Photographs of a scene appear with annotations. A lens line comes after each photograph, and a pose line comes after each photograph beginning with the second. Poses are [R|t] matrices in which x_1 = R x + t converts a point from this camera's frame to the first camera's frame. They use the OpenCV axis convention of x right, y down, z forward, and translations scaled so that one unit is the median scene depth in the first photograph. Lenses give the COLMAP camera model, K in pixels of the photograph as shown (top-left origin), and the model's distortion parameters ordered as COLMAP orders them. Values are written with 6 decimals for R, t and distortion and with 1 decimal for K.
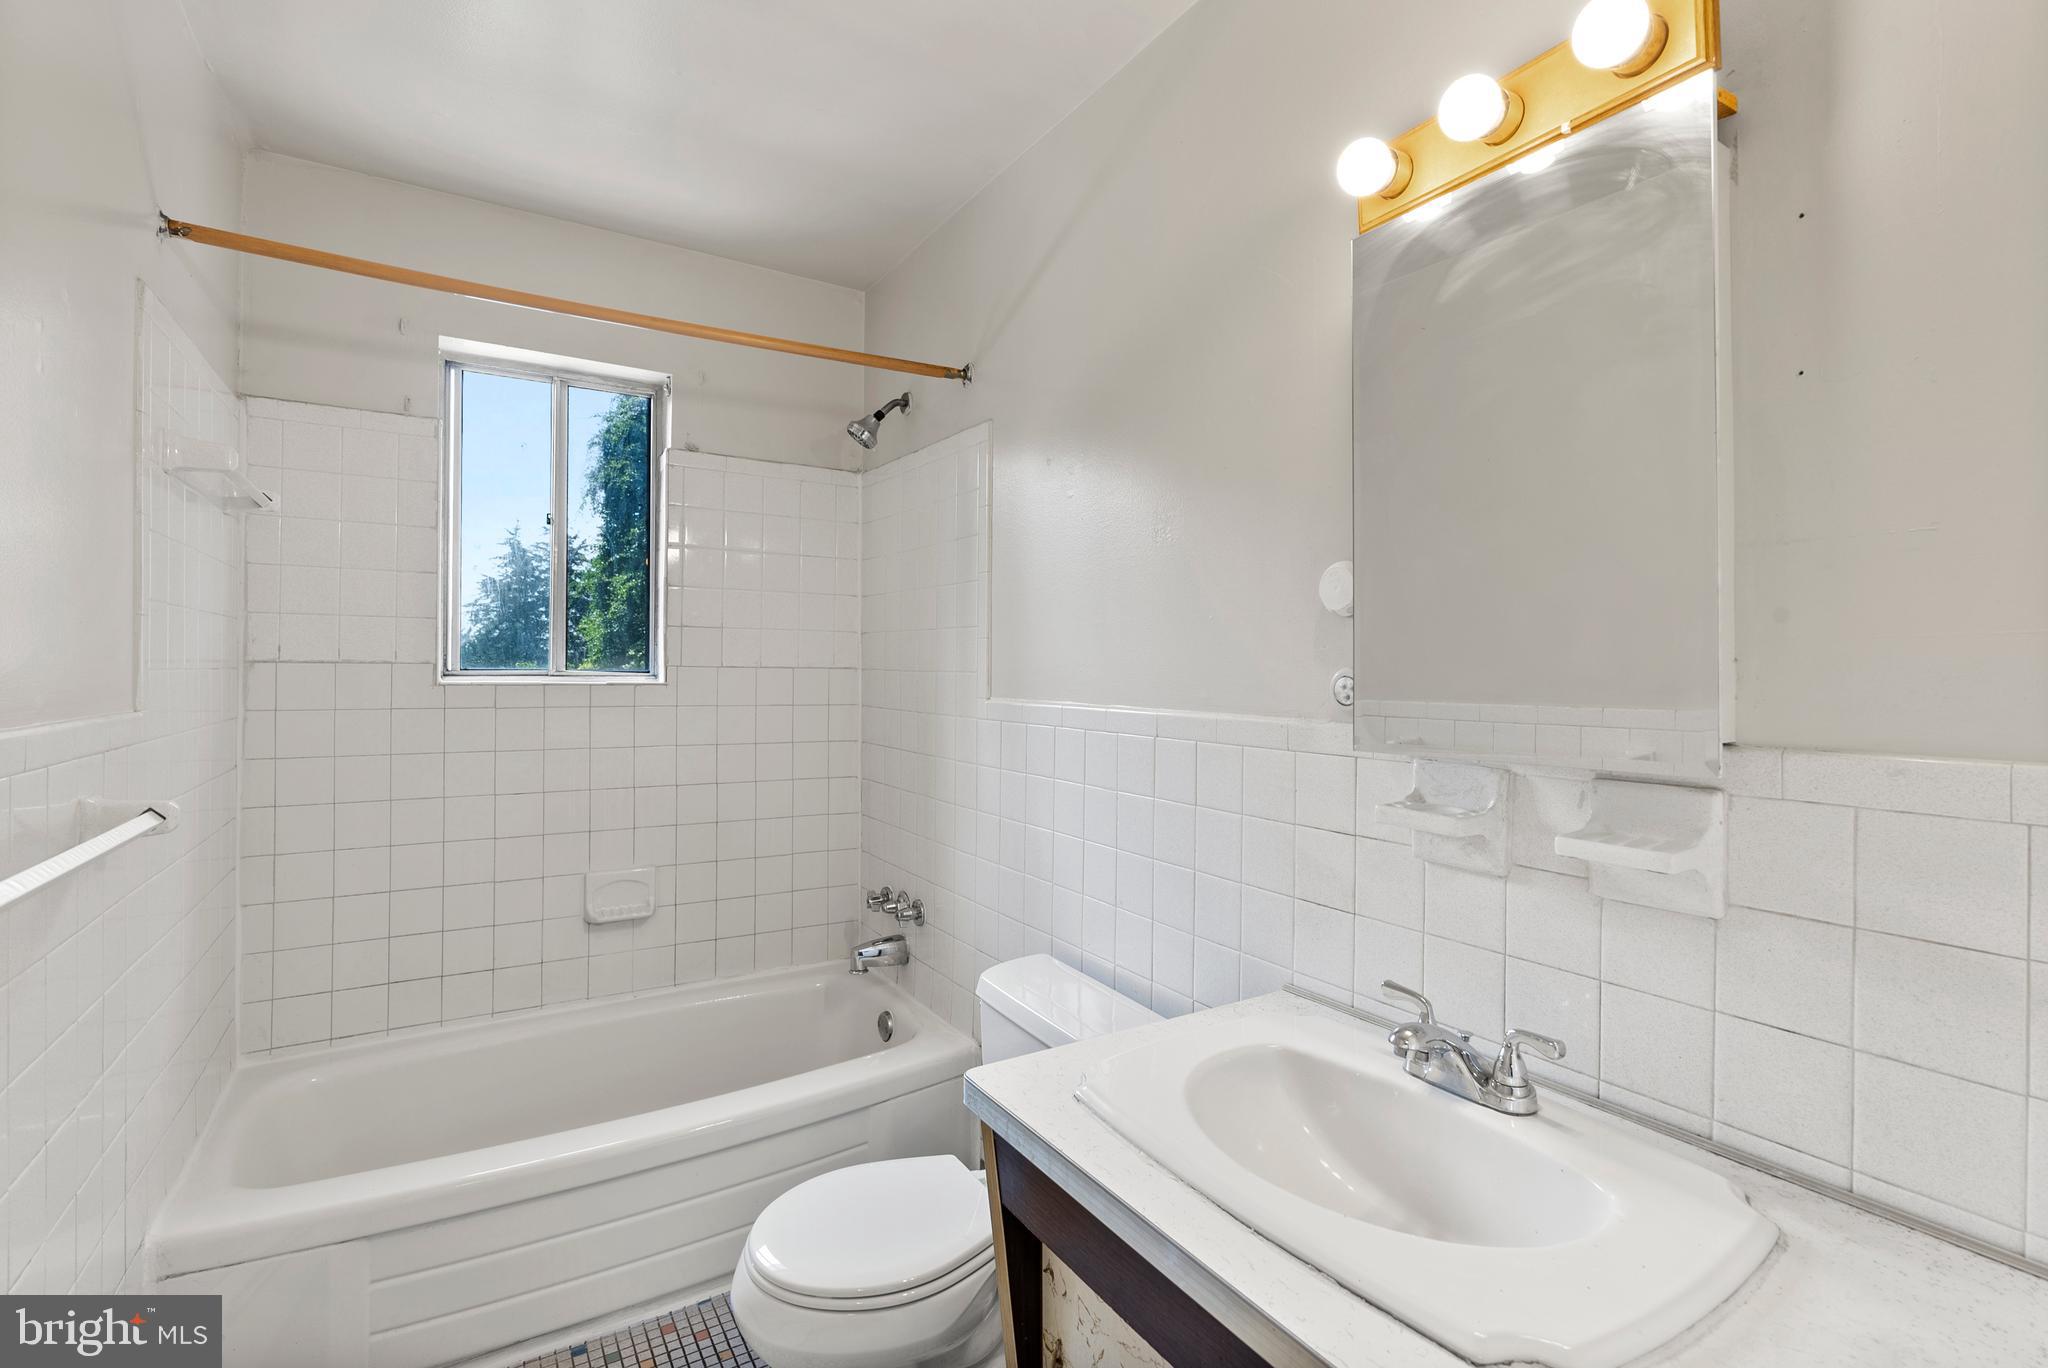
lens RADIAL K [[933.7, 0, 992.3], [0, 933.7, 663.3], [0, 0, 1]] dist [-0.012473, 0.004222]
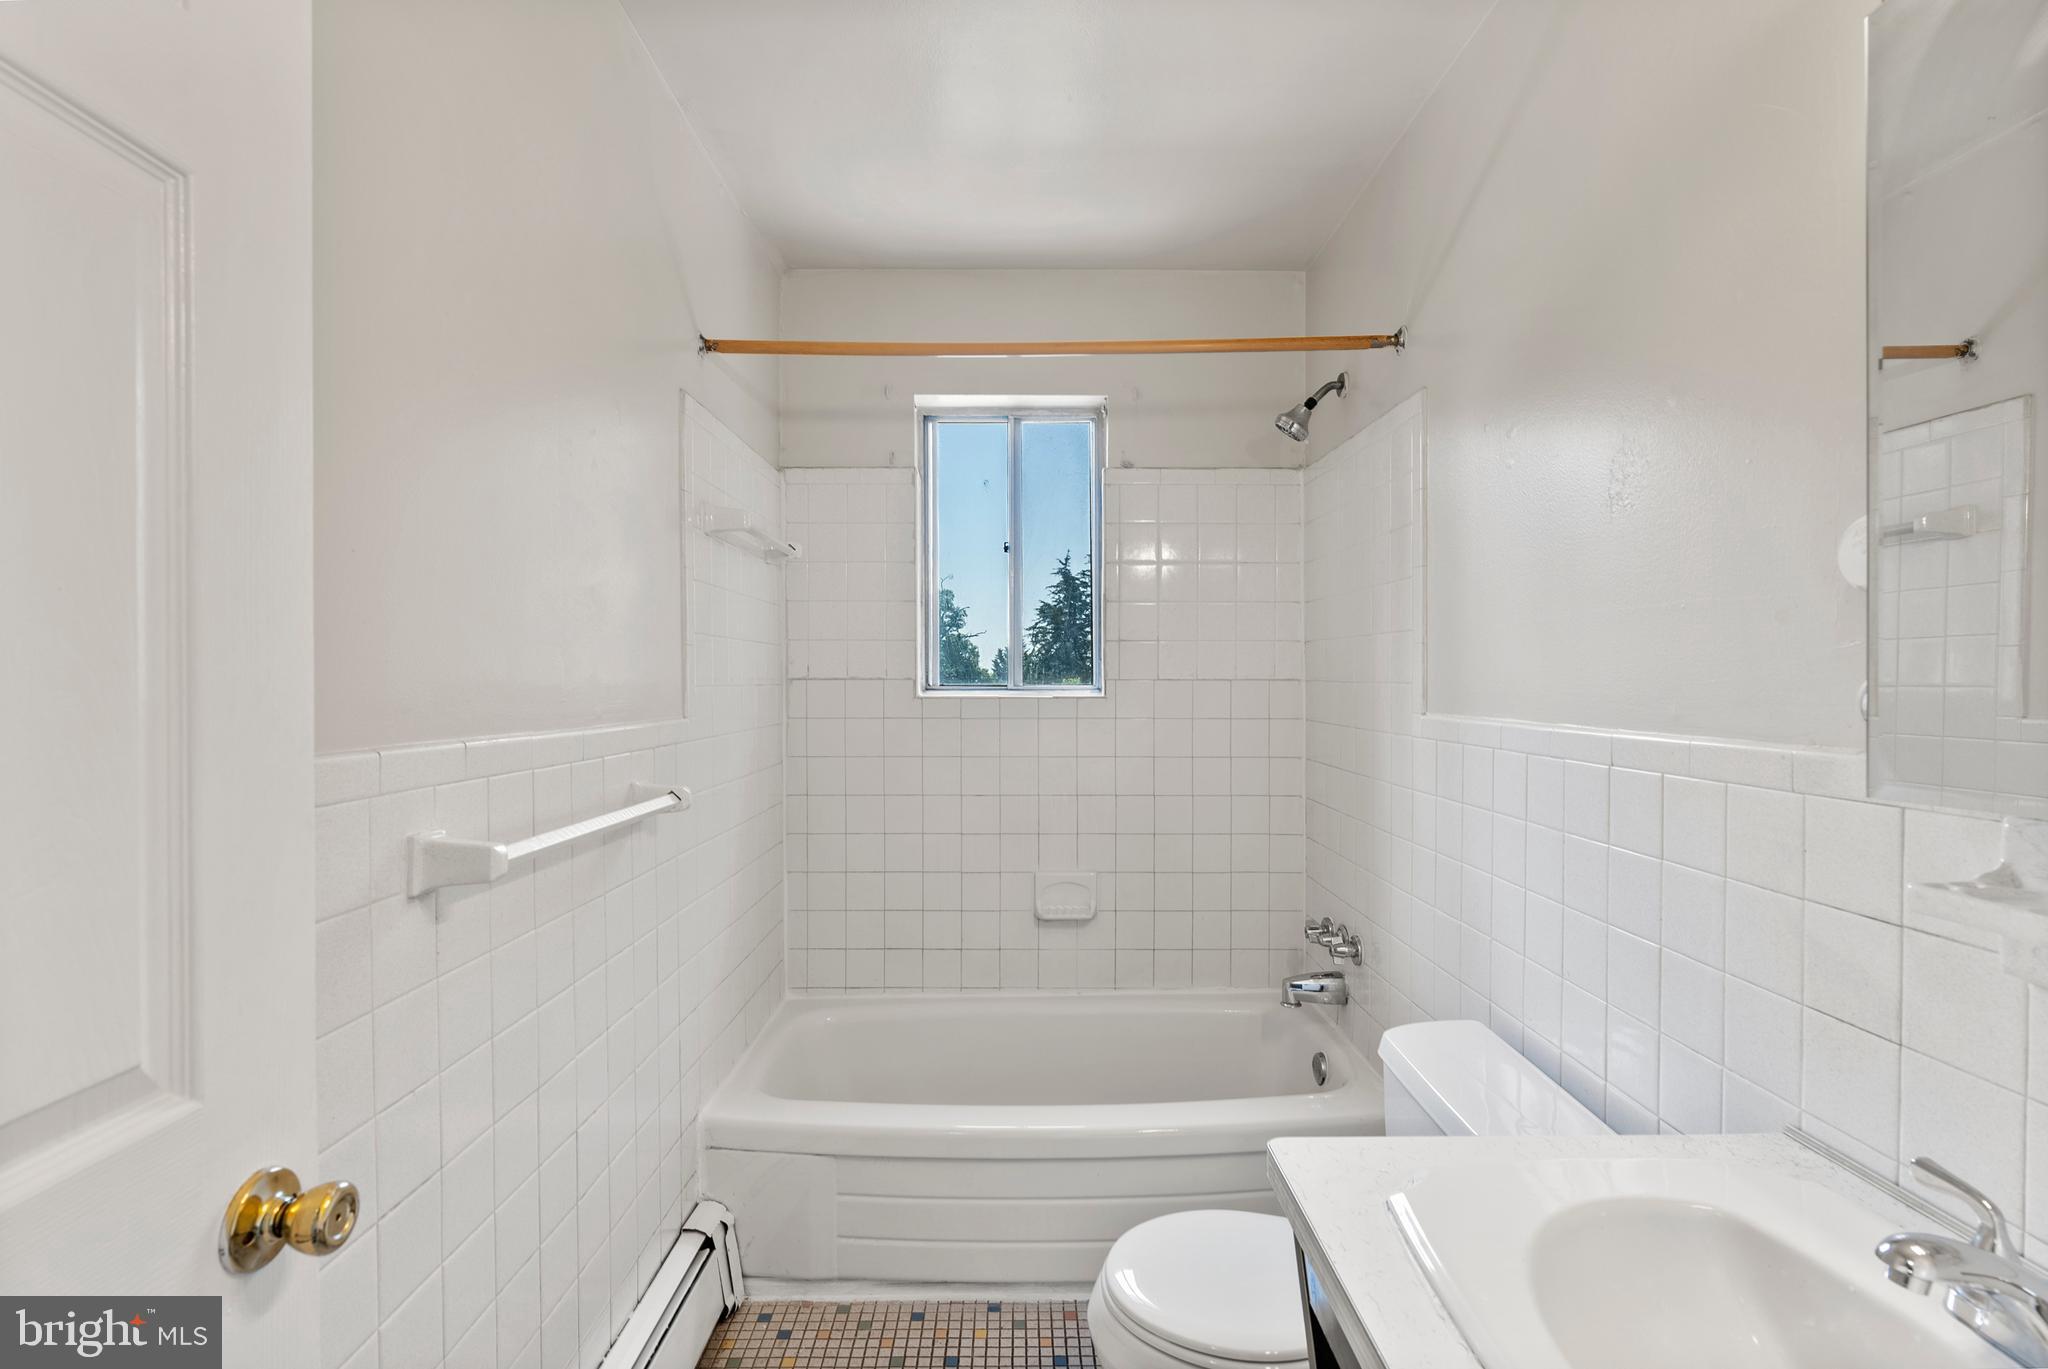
lens RADIAL K [[933.7, 0, 1005.0], [0, 933.7, 690.5], [0, 0, 1]] dist [-0.012473, 0.004222]
pose [[0.856857, -0.003821, -0.515540, 0.108816], [0.011546, 0.999864, 0.011780, 0.001913], [0.515425, -0.016047, 0.856784, 0.067820]]
